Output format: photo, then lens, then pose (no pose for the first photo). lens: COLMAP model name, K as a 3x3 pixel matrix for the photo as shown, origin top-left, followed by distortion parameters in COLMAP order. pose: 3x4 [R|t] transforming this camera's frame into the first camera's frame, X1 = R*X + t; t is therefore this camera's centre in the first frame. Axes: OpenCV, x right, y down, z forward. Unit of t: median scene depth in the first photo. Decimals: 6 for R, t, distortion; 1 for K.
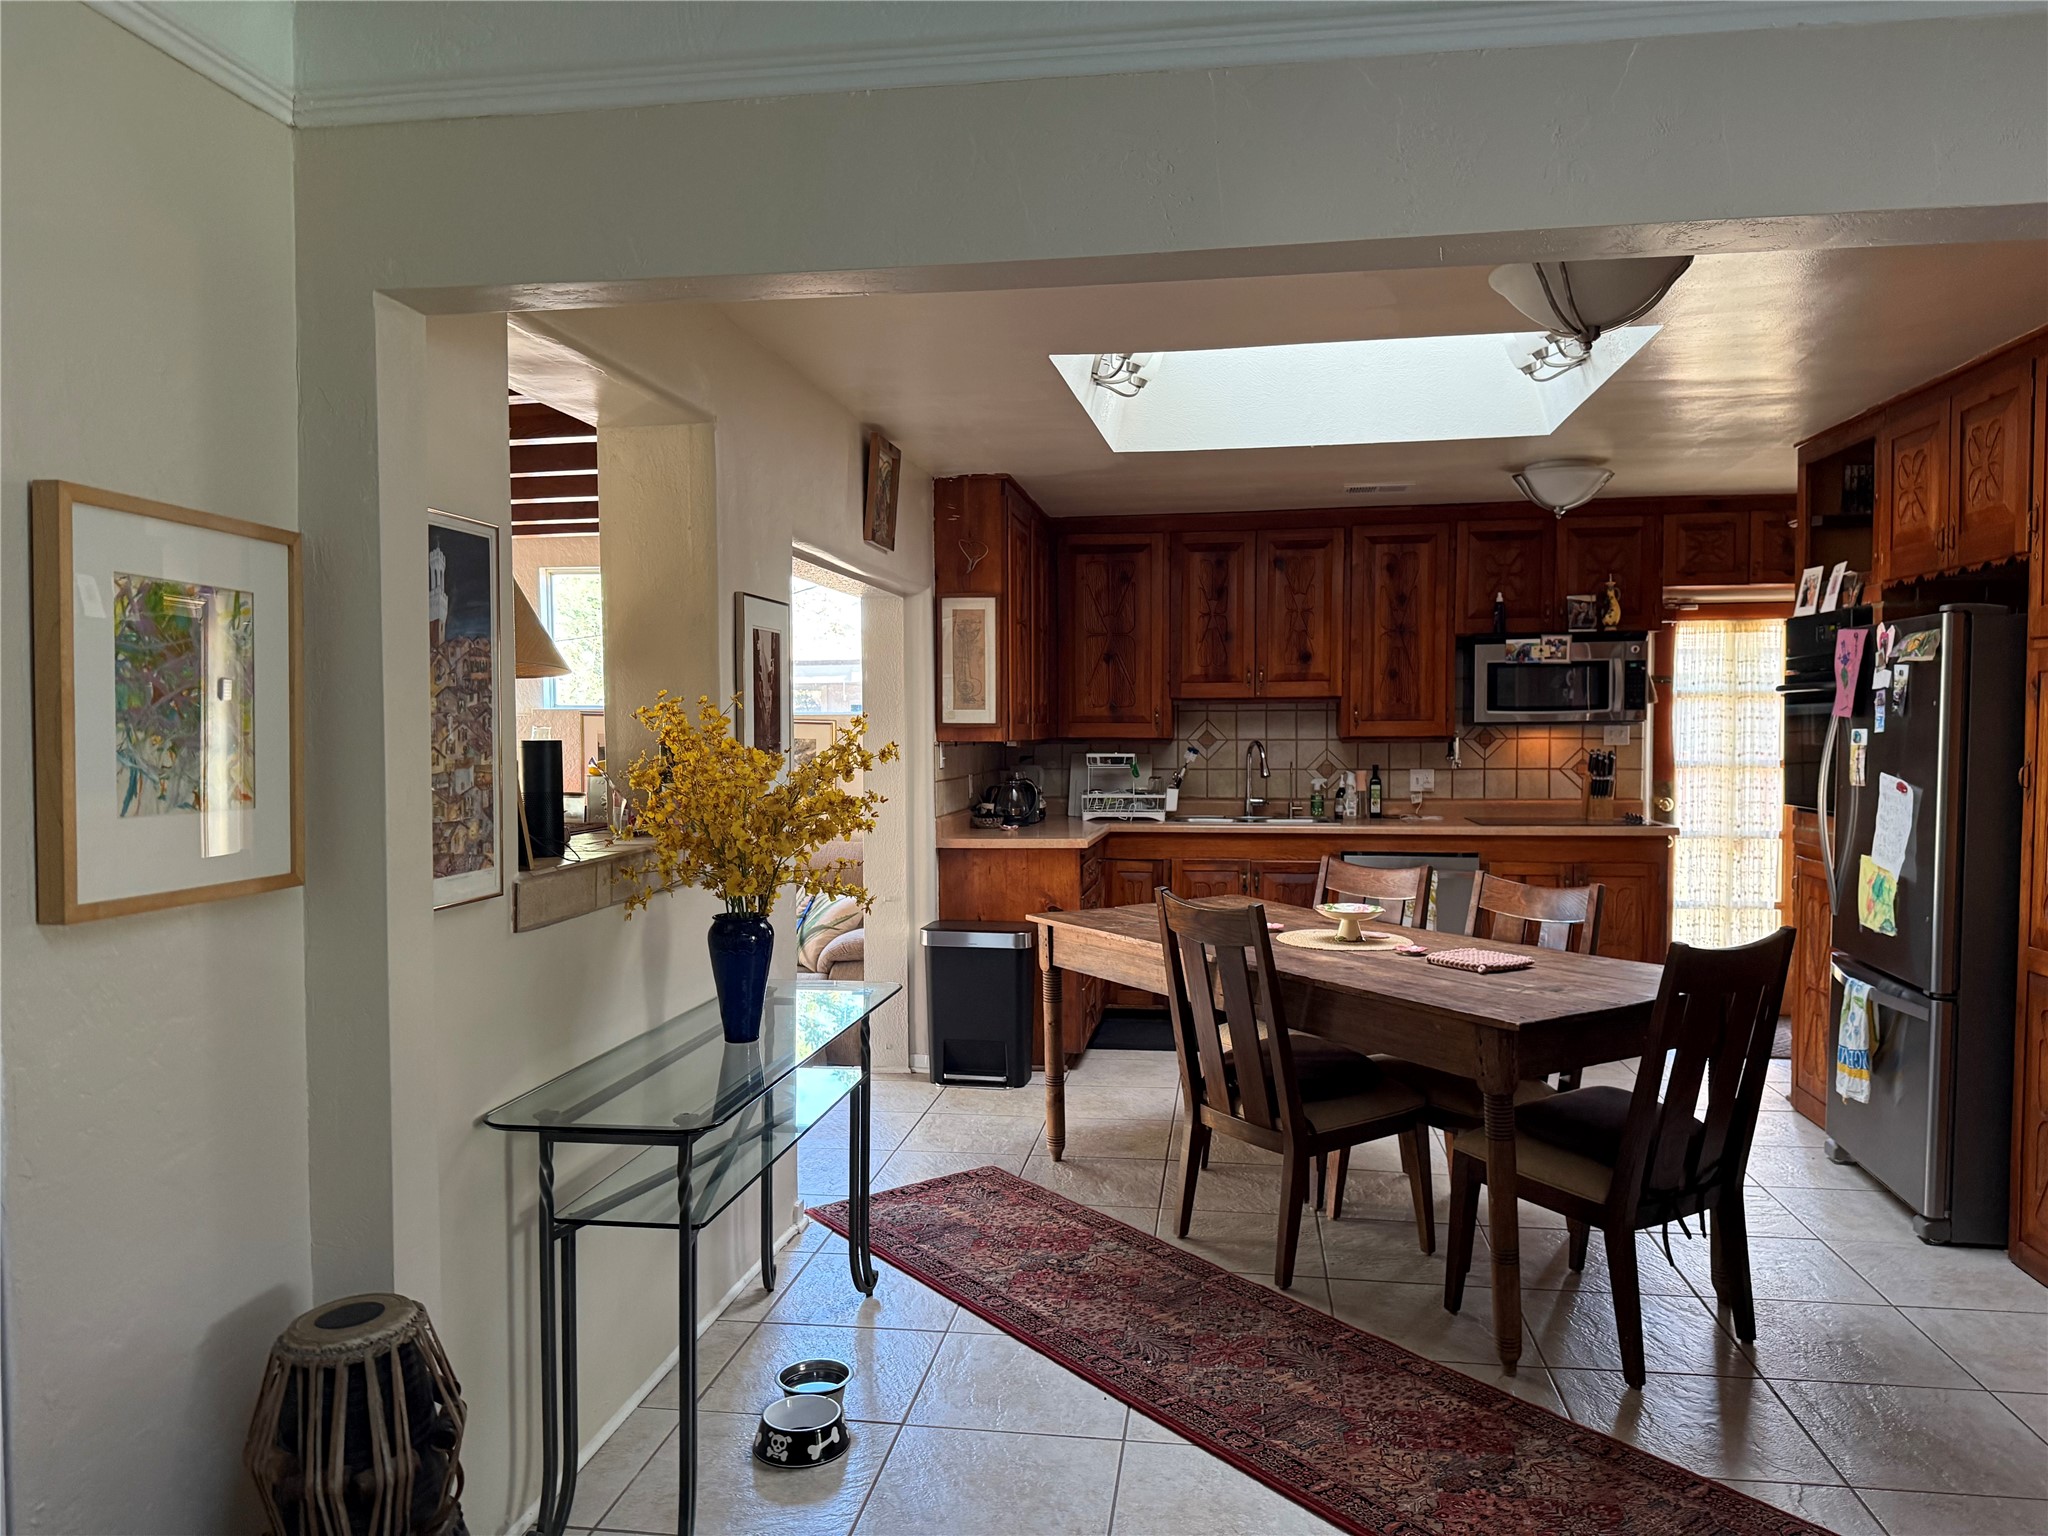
lens RADIAL K [[1441.8, 0, 1033.9], [0, 1441.8, 785.4], [0, 0, 1]] dist [0.079903, -0.122227]
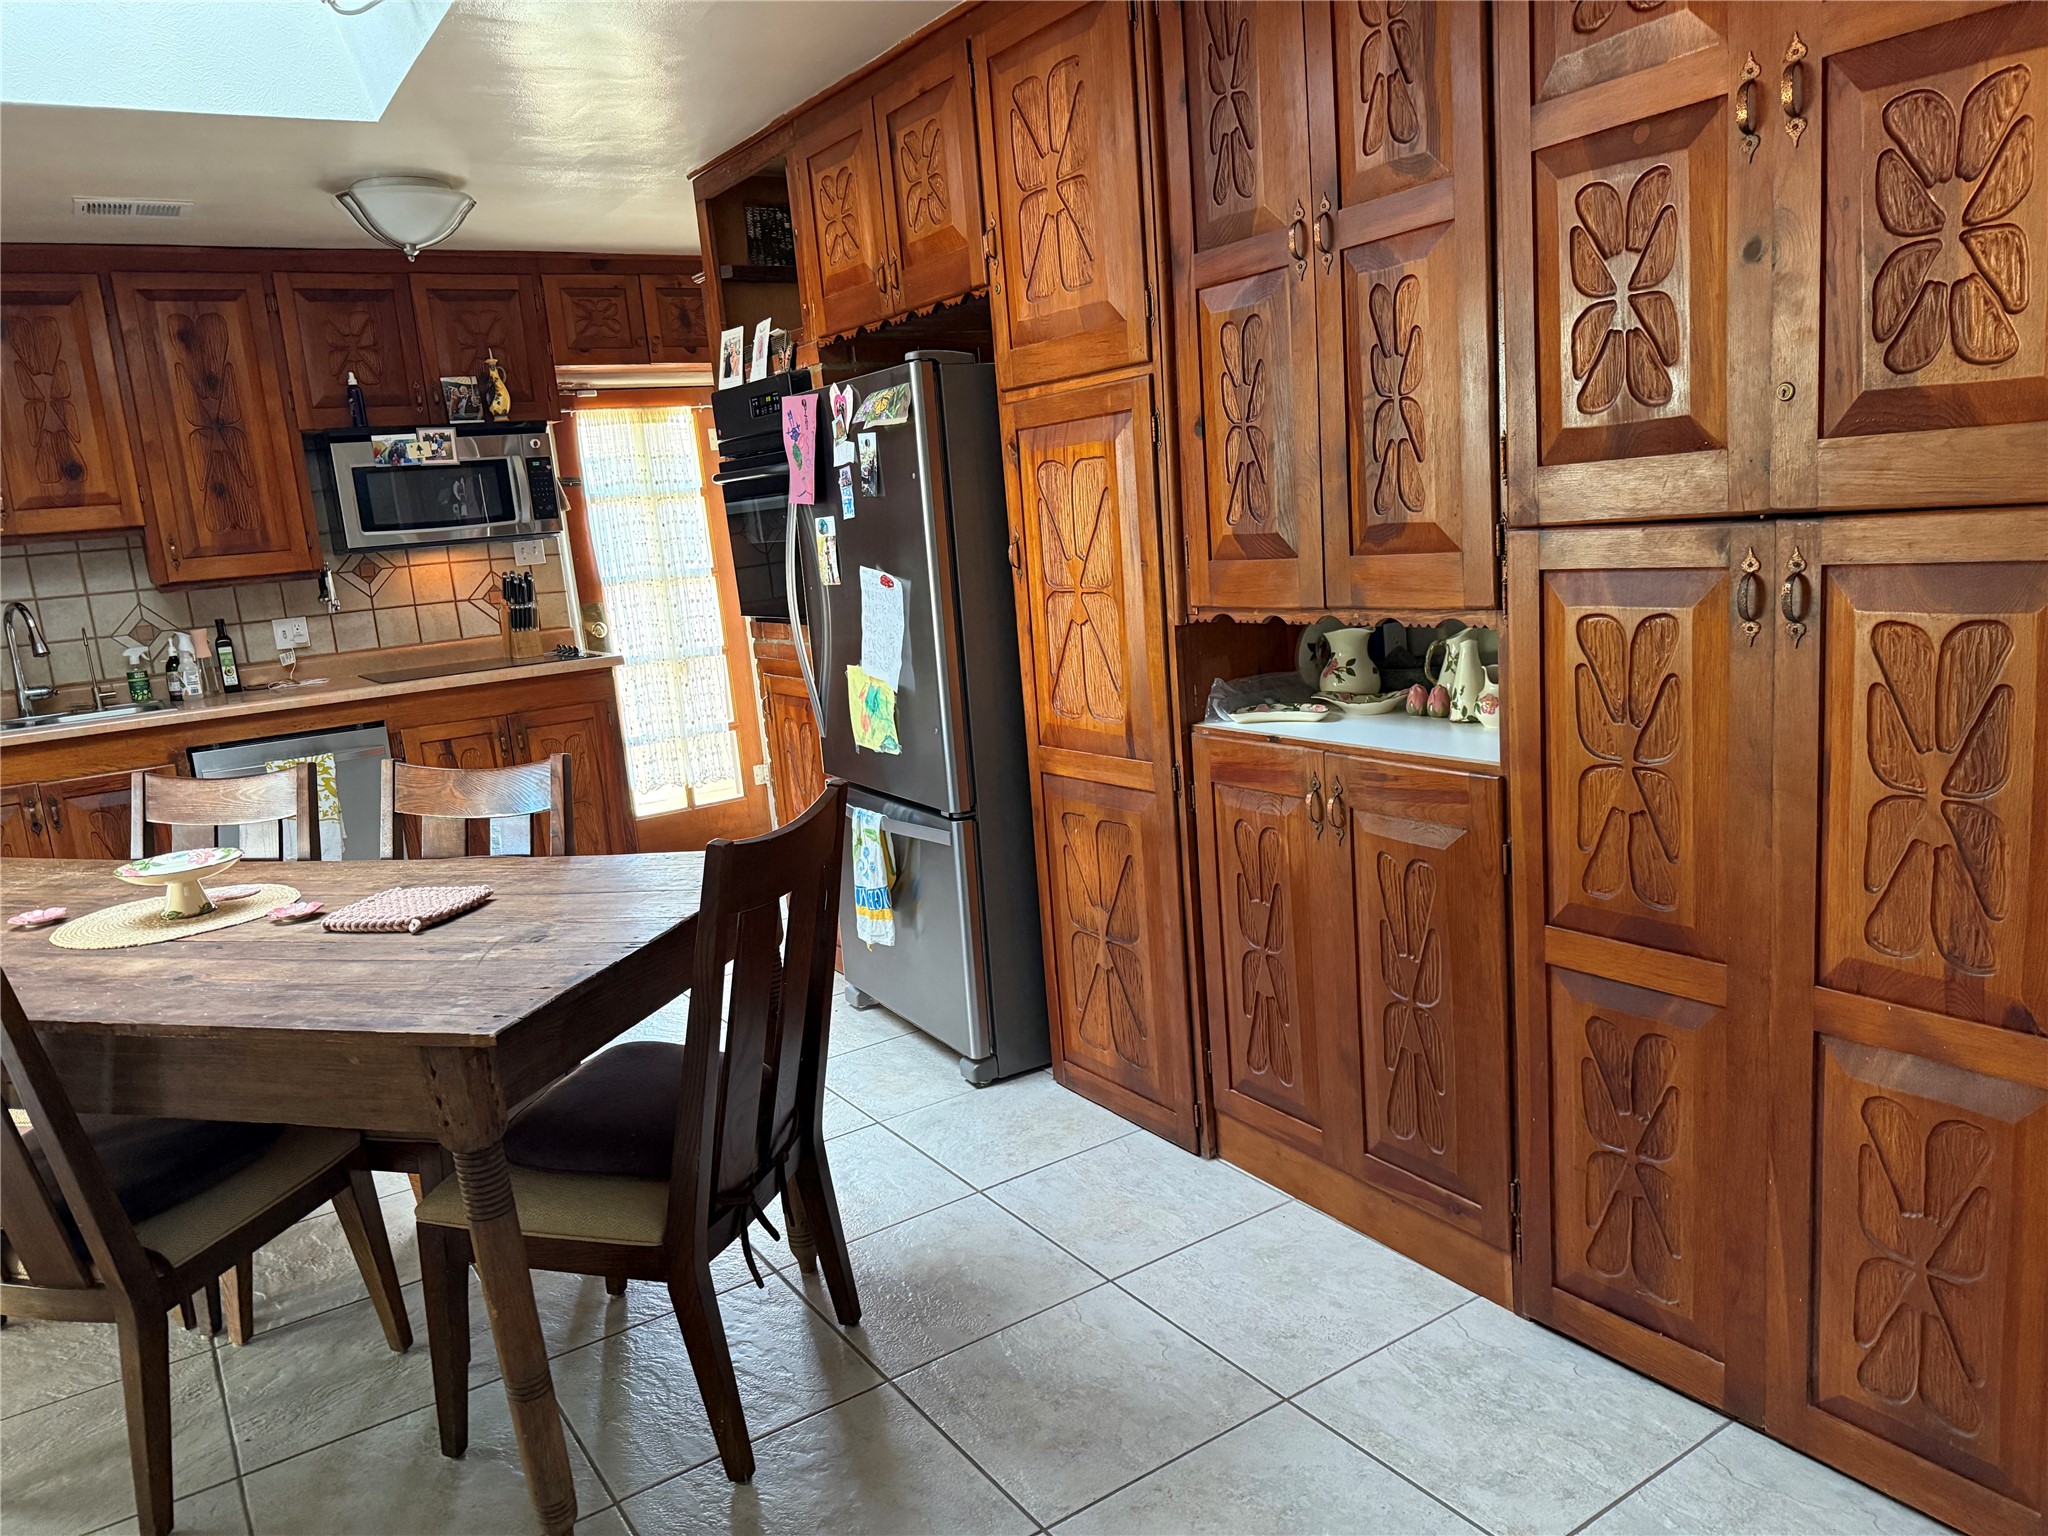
lens RADIAL K [[1441.8, 0, 1033.9], [0, 1441.8, 785.4], [0, 0, 1]] dist [0.079903, -0.122227]
pose [[0.746699, -0.182209, 0.639719, 0.088973], [0.107943, 0.982194, 0.153761, -0.001059], [-0.656345, -0.045760, 0.753072, 0.269937]]
